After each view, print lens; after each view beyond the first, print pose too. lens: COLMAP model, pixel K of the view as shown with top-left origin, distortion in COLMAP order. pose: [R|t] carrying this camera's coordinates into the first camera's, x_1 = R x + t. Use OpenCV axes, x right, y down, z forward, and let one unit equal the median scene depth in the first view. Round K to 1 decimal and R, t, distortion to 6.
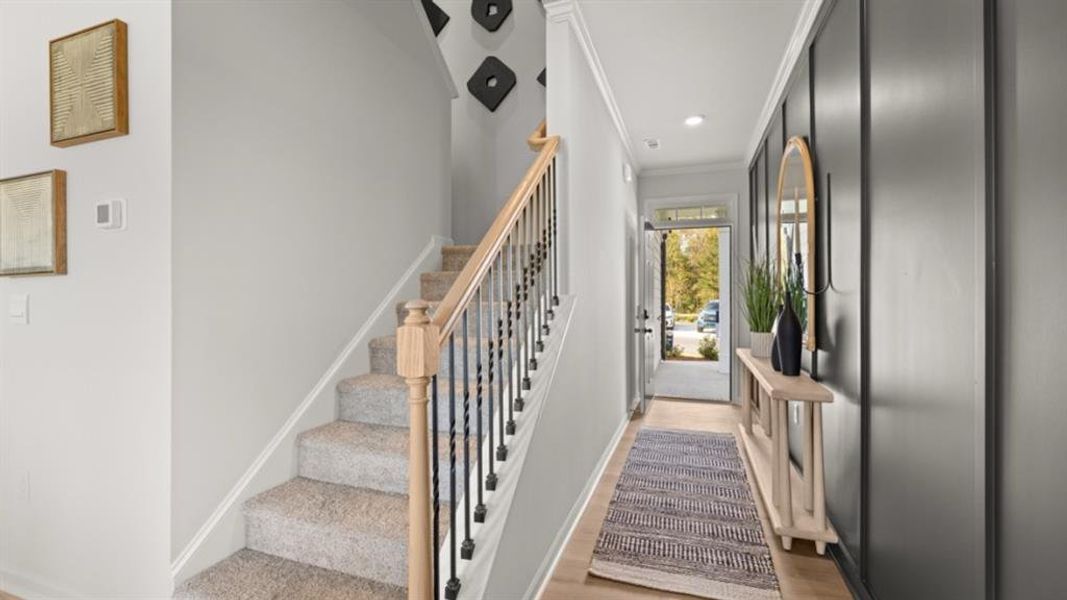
lens RADIAL K [[450.7, 0, 534.6], [0, 450.7, 295.1], [0, 0, 1]] dist [-0.003063, 0.001288]
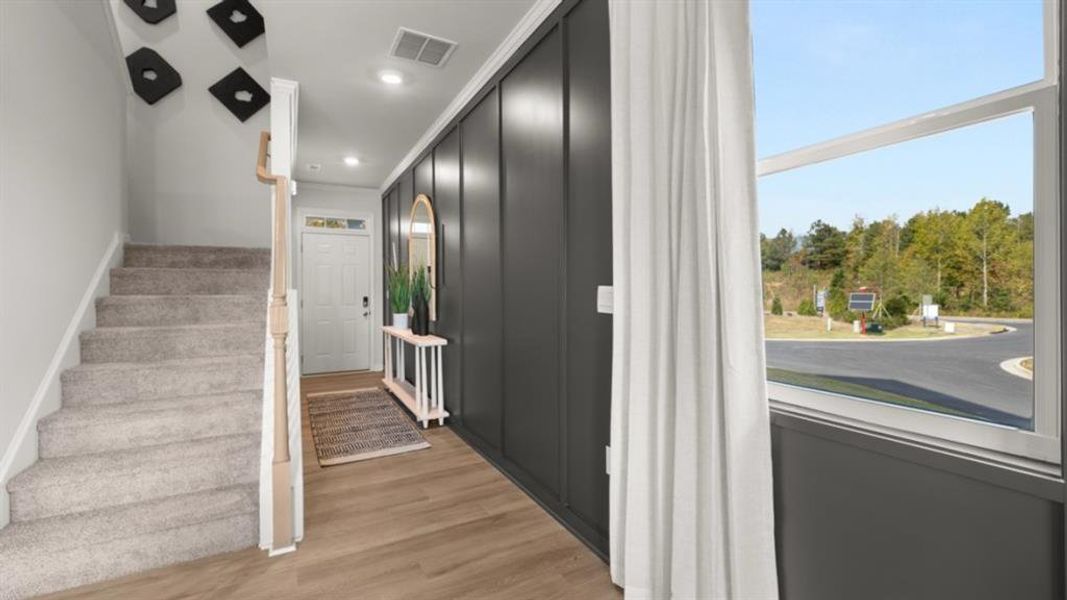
lens RADIAL K [[450.7, 0, 533.6], [0, 450.7, 289.6], [0, 0, 1]] dist [-0.003063, 0.001288]
pose [[0.675659, -0.003051, 0.737208, -0.424672], [0.001350, 0.999995, 0.002901, -0.002171], [-0.737213, -0.000965, 0.675659, -0.484779]]
